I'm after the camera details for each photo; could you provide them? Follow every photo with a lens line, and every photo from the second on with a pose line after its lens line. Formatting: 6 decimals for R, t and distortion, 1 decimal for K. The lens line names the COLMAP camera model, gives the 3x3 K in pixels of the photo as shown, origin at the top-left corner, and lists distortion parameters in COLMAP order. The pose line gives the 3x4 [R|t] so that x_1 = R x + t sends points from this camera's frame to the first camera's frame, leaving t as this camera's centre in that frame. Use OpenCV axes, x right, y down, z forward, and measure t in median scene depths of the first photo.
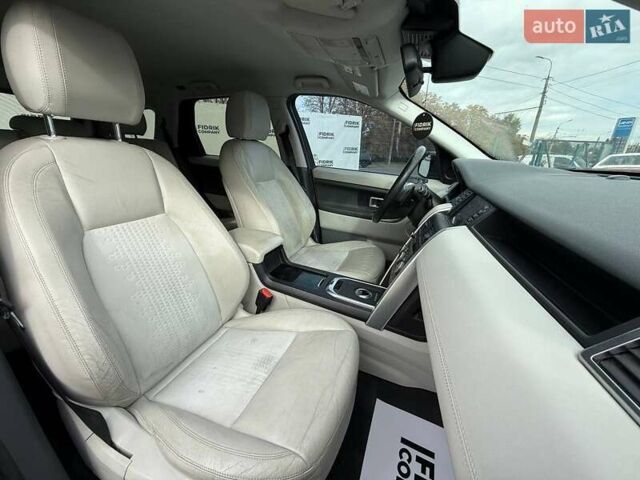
lens RADIAL K [[258.6, 0, 319.5], [0, 258.6, 239.1], [0, 0, 1]] dist [-0.003466, -0.000139]
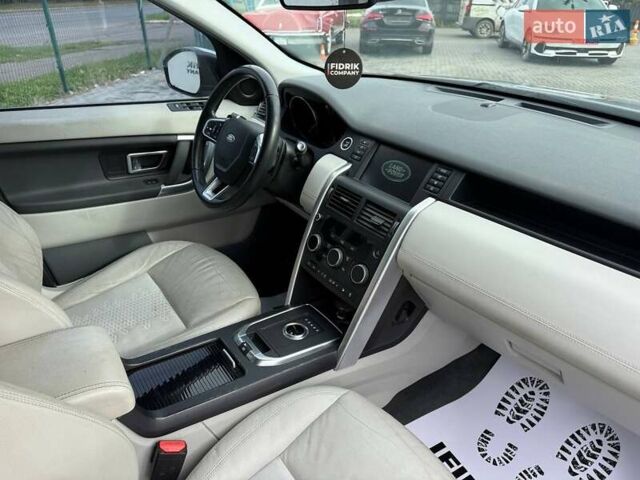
lens RADIAL K [[480.5, 0, 319.4], [0, 480.5, 239.7], [0, 0, 1]] dist [0.002438, -0.004901]
pose [[0.553511, -0.419594, 0.719421, -0.521069], [0.264842, 0.907653, 0.325614, -0.343901], [-0.789610, 0.010302, 0.613522, 0.231815]]
